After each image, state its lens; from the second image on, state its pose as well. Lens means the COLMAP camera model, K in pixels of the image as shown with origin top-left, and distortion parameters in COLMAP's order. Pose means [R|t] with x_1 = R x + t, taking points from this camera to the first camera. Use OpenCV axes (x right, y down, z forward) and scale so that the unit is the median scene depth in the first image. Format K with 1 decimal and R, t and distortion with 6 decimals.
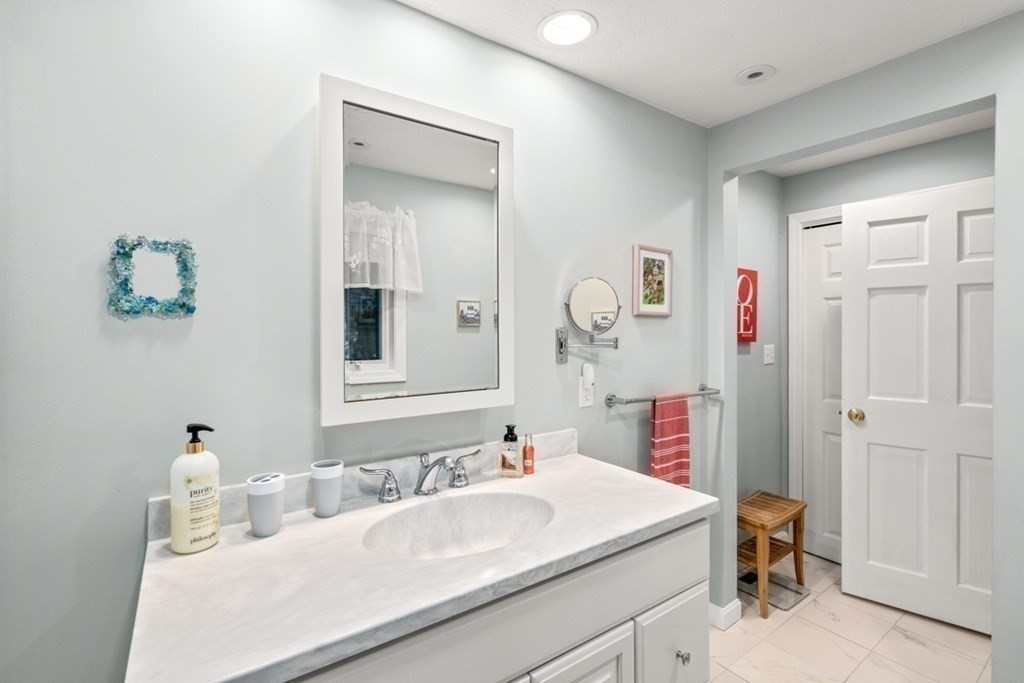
lens RADIAL K [[469.7, 0, 511.7], [0, 469.7, 336.3], [0, 0, 1]] dist [-0.003413, 0.002005]
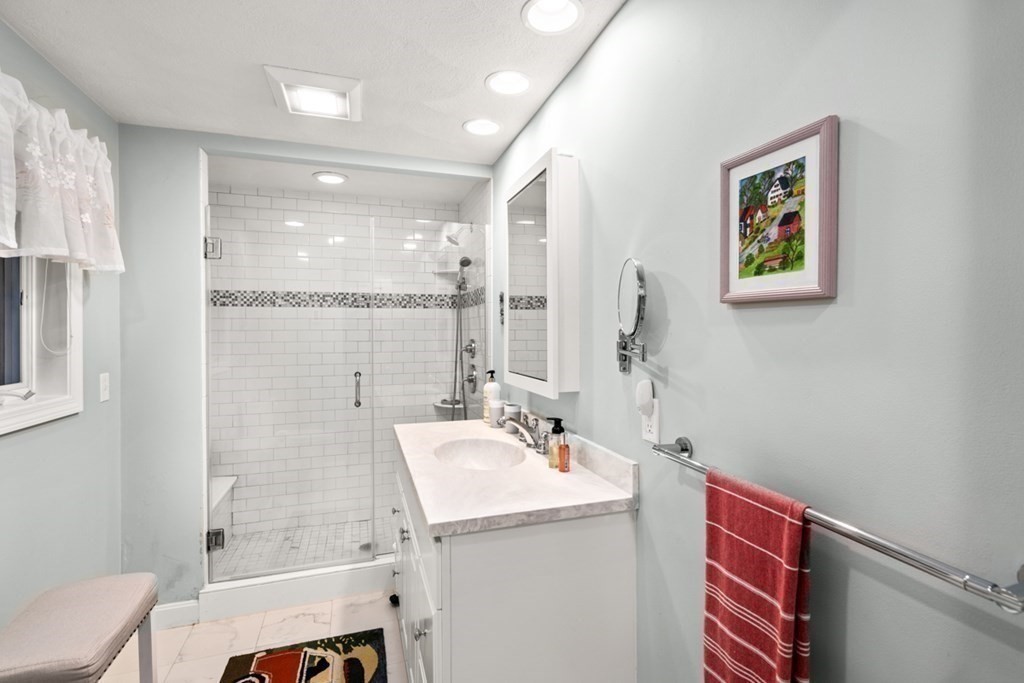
lens RADIAL K [[469.7, 0, 511.7], [0, 469.7, 335.2], [0, 0, 1]] dist [-0.003413, 0.002005]
pose [[-0.288974, 0.015559, -0.957211, 0.794892], [-0.010885, 0.999750, 0.019537, -0.017341], [0.957275, 0.016065, -0.288732, 0.901948]]
